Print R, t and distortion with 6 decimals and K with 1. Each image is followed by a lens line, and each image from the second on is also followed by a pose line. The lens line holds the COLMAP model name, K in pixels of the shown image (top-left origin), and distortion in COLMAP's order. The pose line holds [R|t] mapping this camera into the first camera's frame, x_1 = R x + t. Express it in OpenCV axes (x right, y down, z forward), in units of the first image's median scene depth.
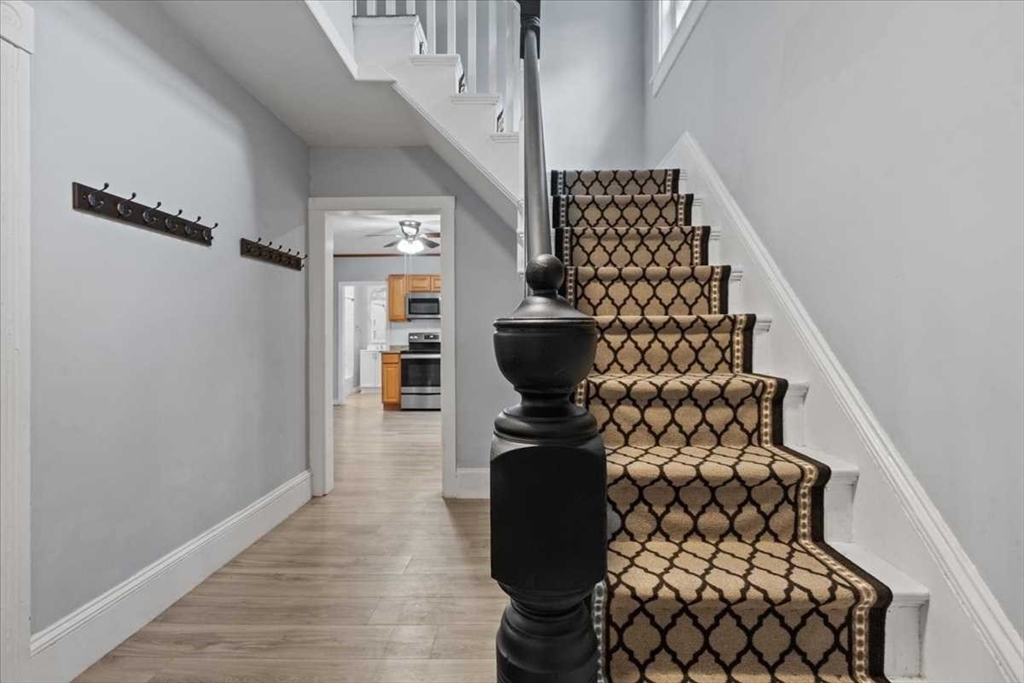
lens RADIAL K [[468.7, 0, 512.0], [0, 468.7, 345.6], [0, 0, 1]] dist [0.001315, 0.000221]
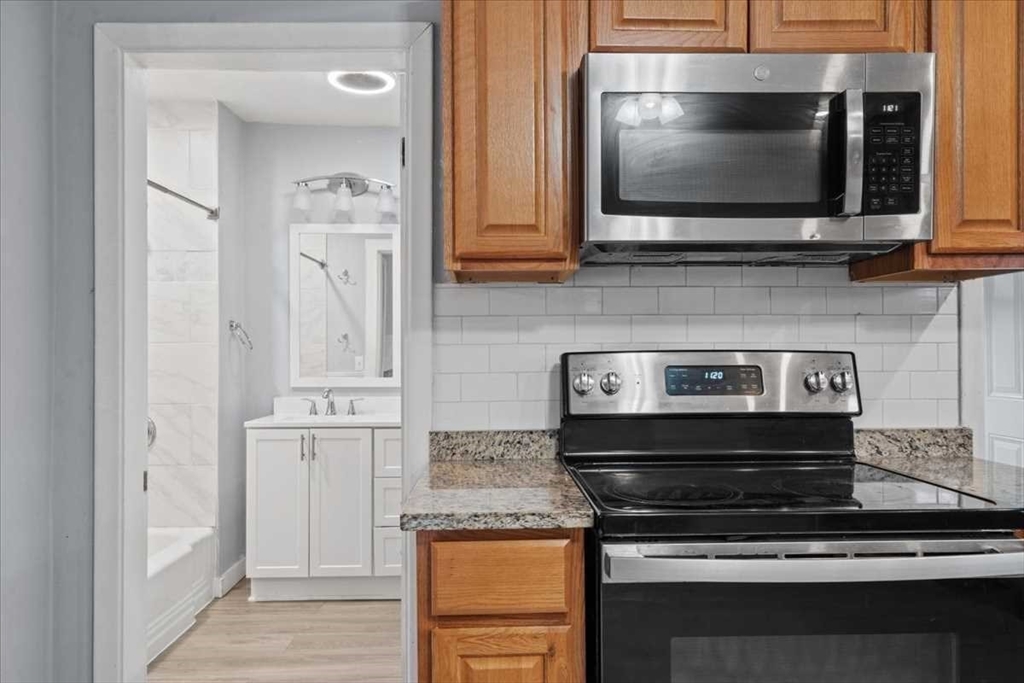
lens RADIAL K [[645.2, 0, 497.0], [0, 645.2, 347.4], [0, 0, 1]] dist [0.002888, 0.000960]
pose [[0.998809, -0.009365, 0.047893, -0.207649], [0.010525, 0.999656, -0.024022, -0.019607], [-0.047651, 0.024498, 0.998564, 0.653358]]
